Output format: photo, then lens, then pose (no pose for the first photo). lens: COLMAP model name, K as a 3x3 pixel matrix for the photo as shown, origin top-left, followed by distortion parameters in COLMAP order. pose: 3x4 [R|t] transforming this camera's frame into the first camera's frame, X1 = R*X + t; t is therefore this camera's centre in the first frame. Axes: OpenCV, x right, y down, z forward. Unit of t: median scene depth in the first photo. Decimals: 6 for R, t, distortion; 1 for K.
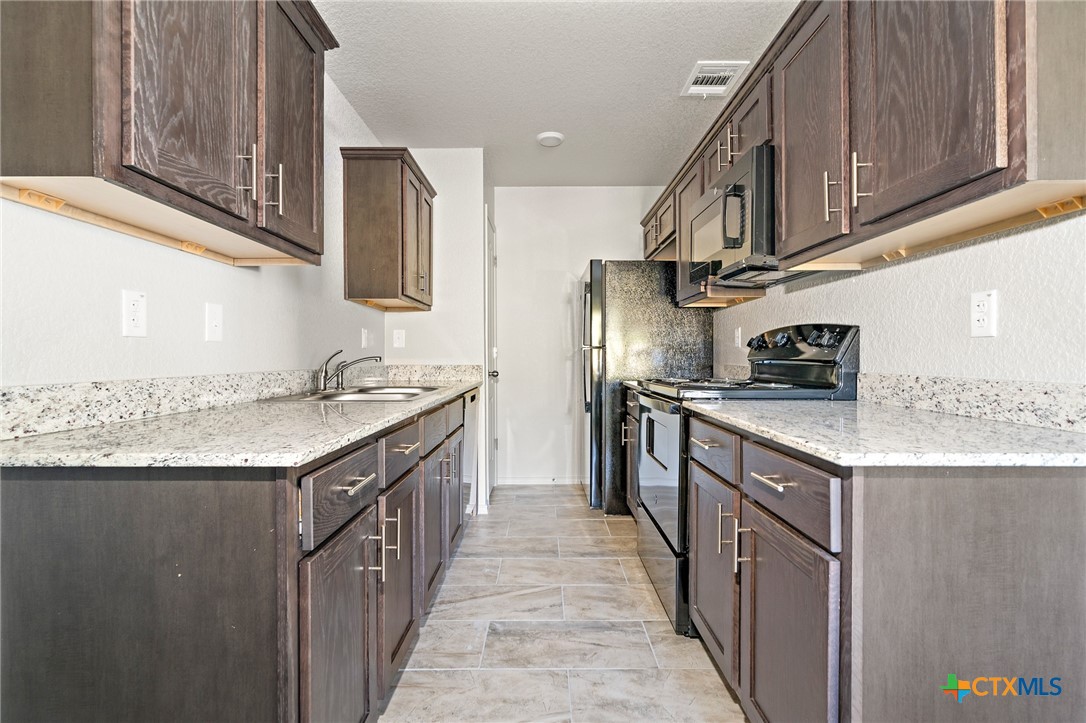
lens RADIAL K [[497.8, 0, 553.9], [0, 497.8, 361.3], [0, 0, 1]] dist [-0.006550, 0.002381]
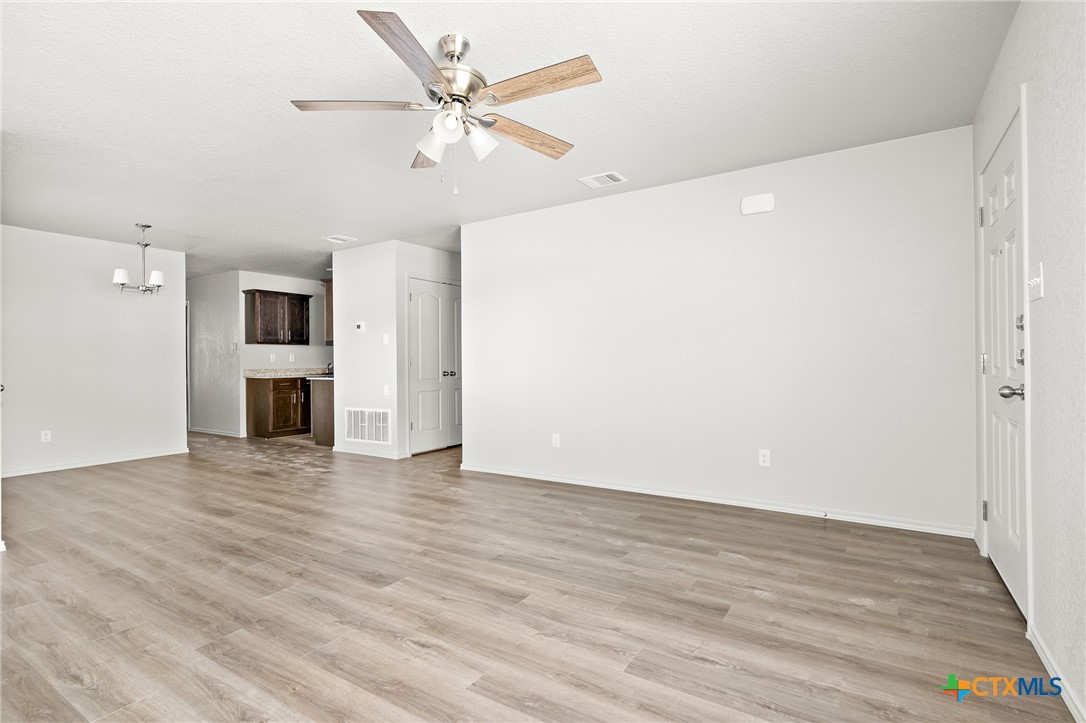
lens RADIAL K [[513.3, 0, 540.0], [0, 513.3, 360.7], [0, 0, 1]] dist [-0.004641, 0.000835]
pose [[0.828214, -0.010685, -0.560310, 4.436746], [0.008229, 0.999942, -0.006905, 0.008352], [0.560351, 0.001108, 0.828254, -1.958926]]
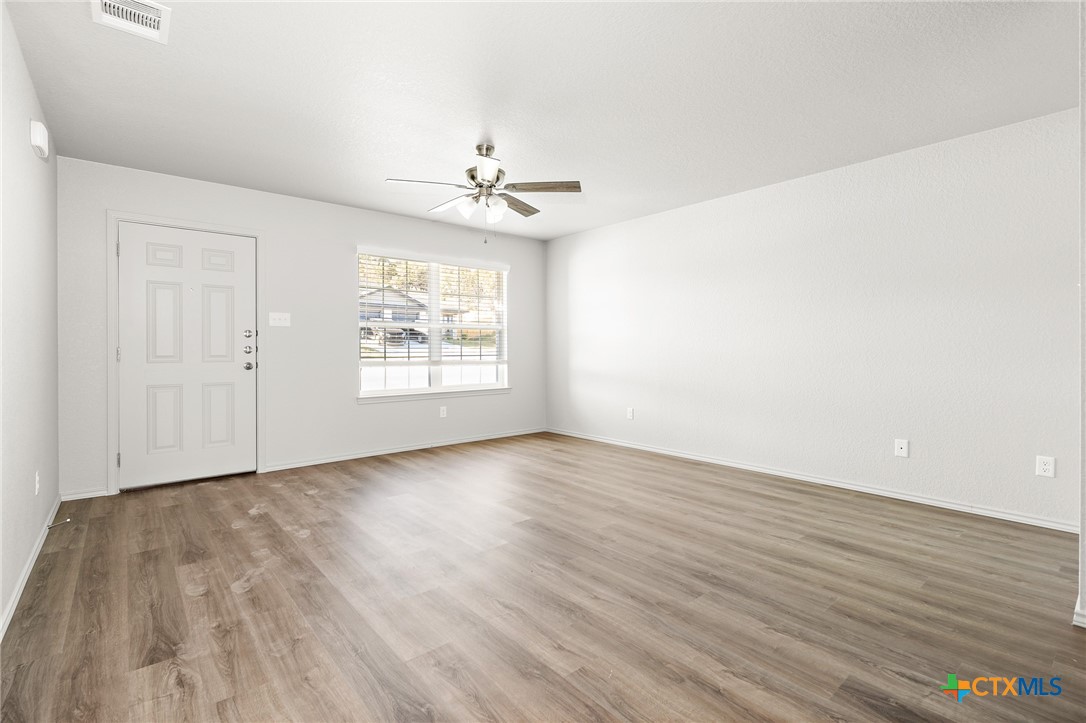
lens RADIAL K [[497.8, 0, 546.3], [0, 497.8, 358.7], [0, 0, 1]] dist [-0.006550, 0.002381]
pose [[-0.635156, -0.011862, 0.772293, 1.593802], [0.006517, 0.999764, 0.020715, 0.001084], [-0.772356, 0.018190, -0.634929, 0.268972]]
